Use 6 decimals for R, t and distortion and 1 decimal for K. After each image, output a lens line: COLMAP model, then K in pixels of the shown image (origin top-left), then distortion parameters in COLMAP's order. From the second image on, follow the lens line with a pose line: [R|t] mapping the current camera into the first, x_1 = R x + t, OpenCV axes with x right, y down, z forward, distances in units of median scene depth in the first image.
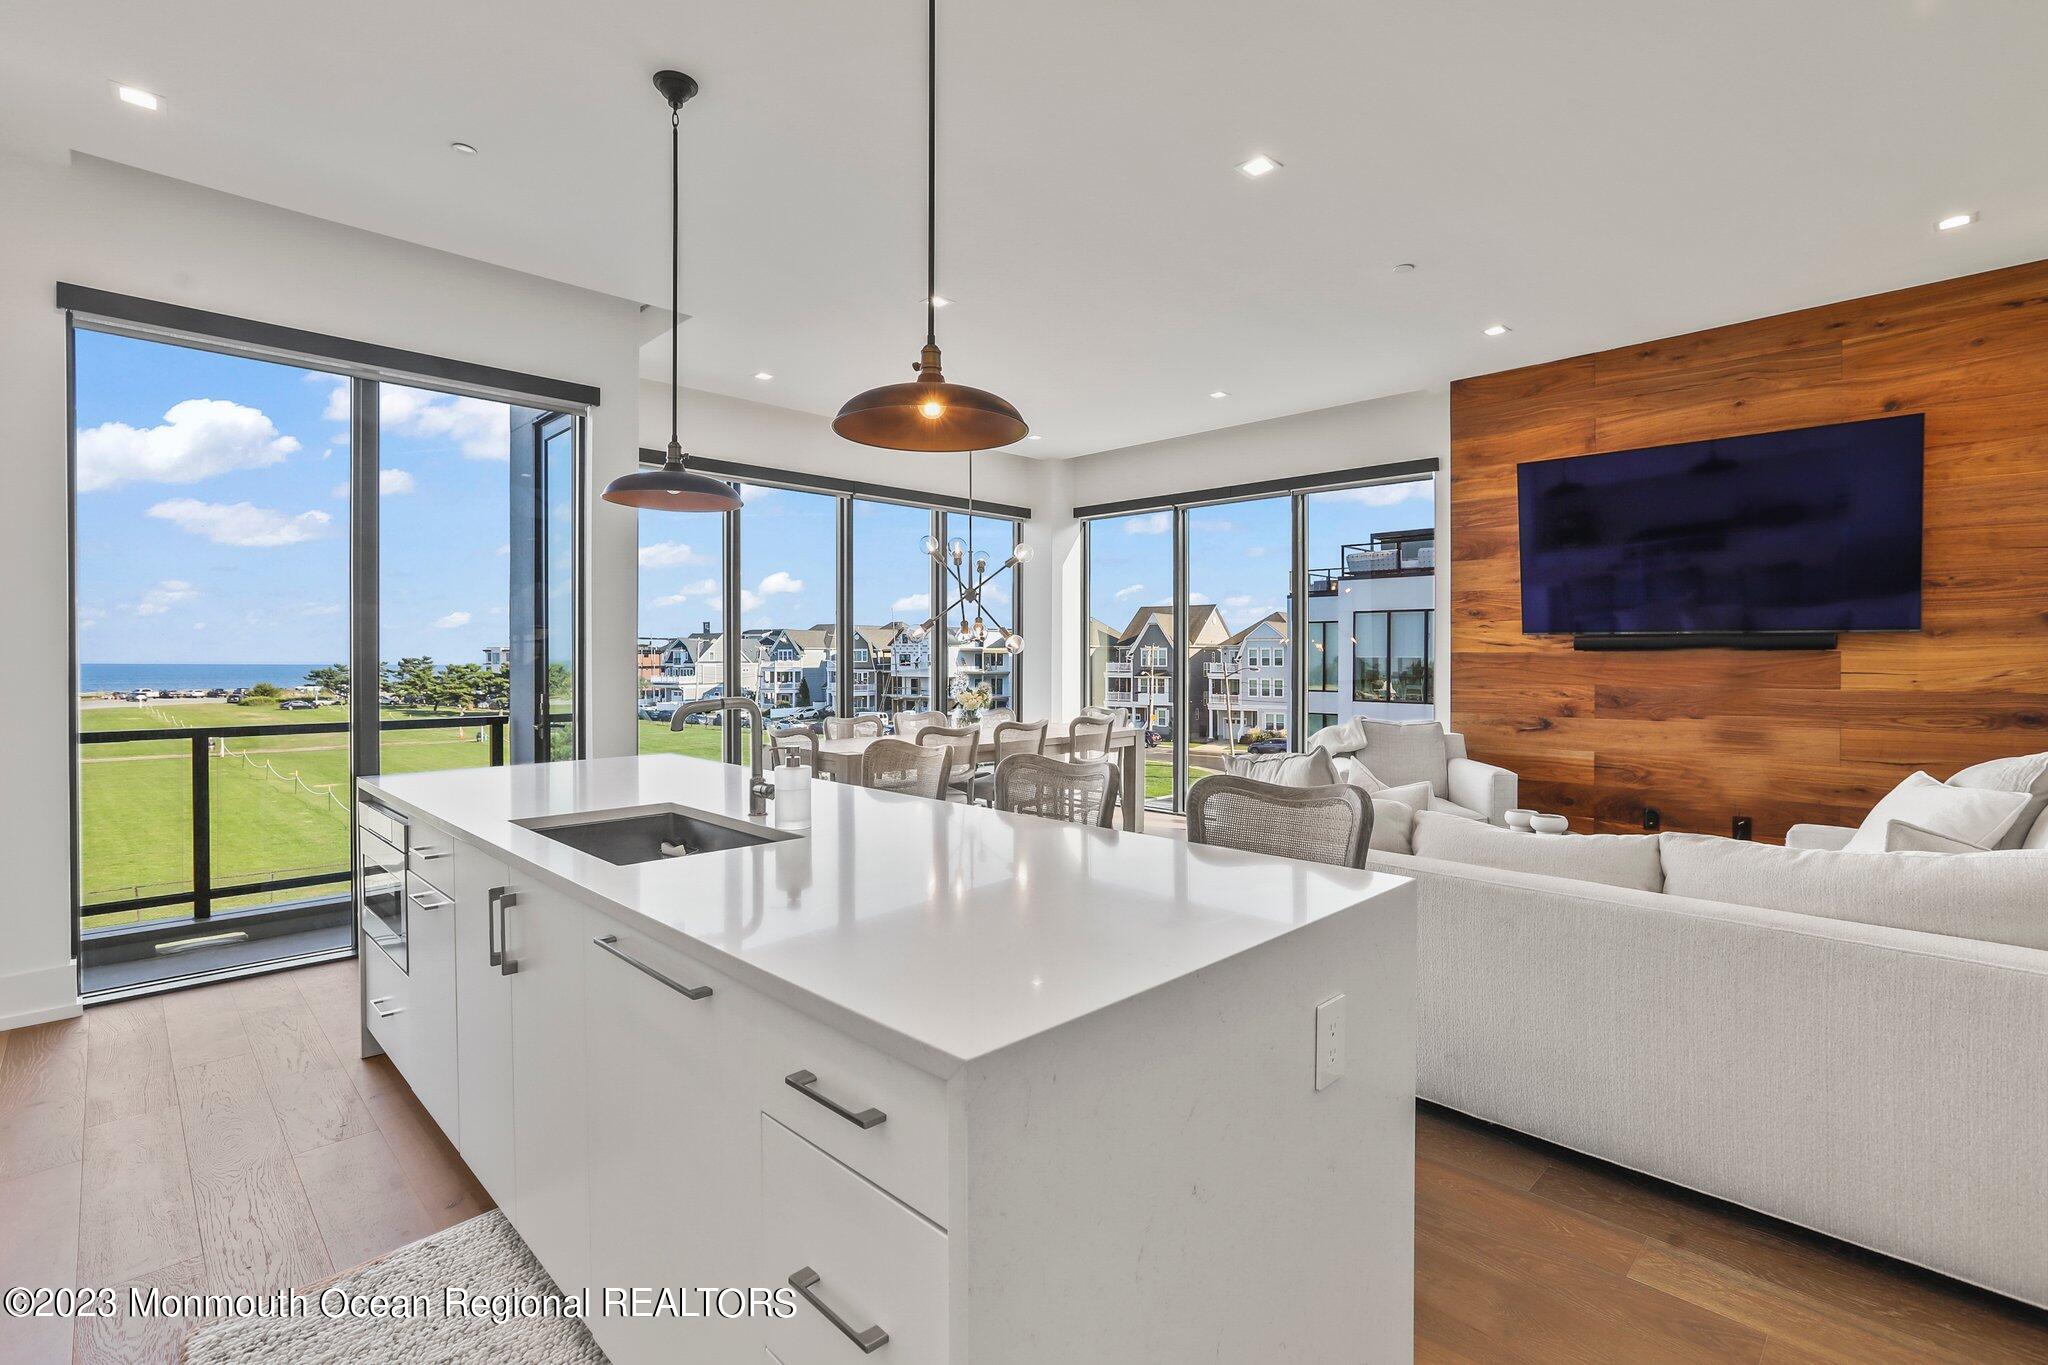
lens RADIAL K [[952.1, 0, 1044.8], [0, 952.1, 665.7], [0, 0, 1]] dist [-0.023201, 0.008745]
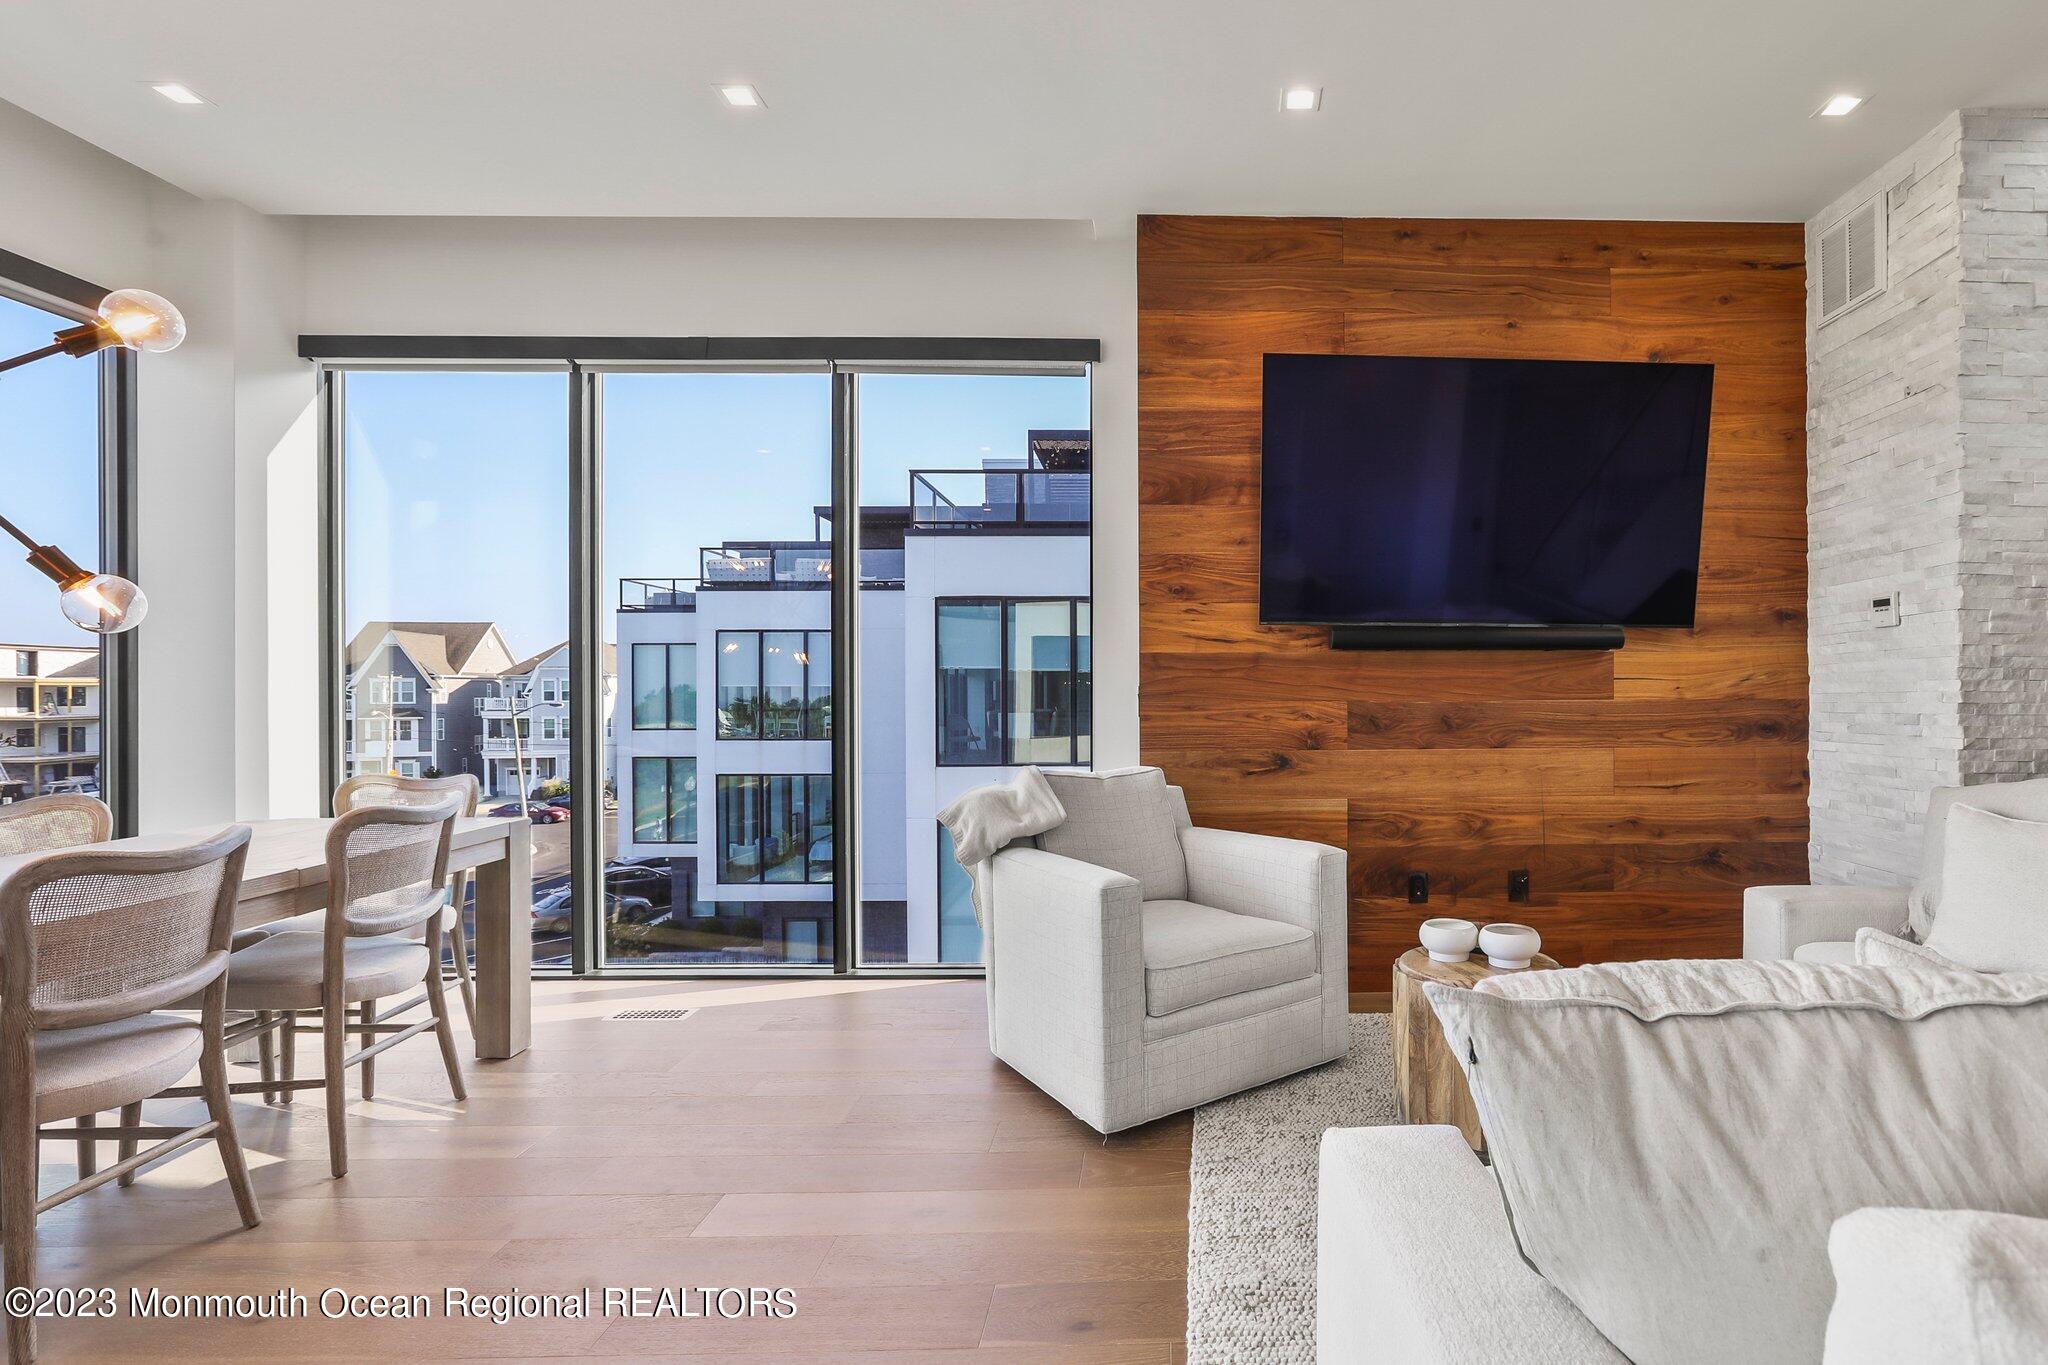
lens RADIAL K [[952.1, 0, 1135.2], [0, 952.1, 691.2], [0, 0, 1]] dist [-0.023201, 0.008745]
pose [[0.699637, -0.003979, 0.714488, -0.015964], [0.011708, 0.999914, -0.005896, 0.014851], [-0.714403, 0.012490, 0.699623, 0.591103]]
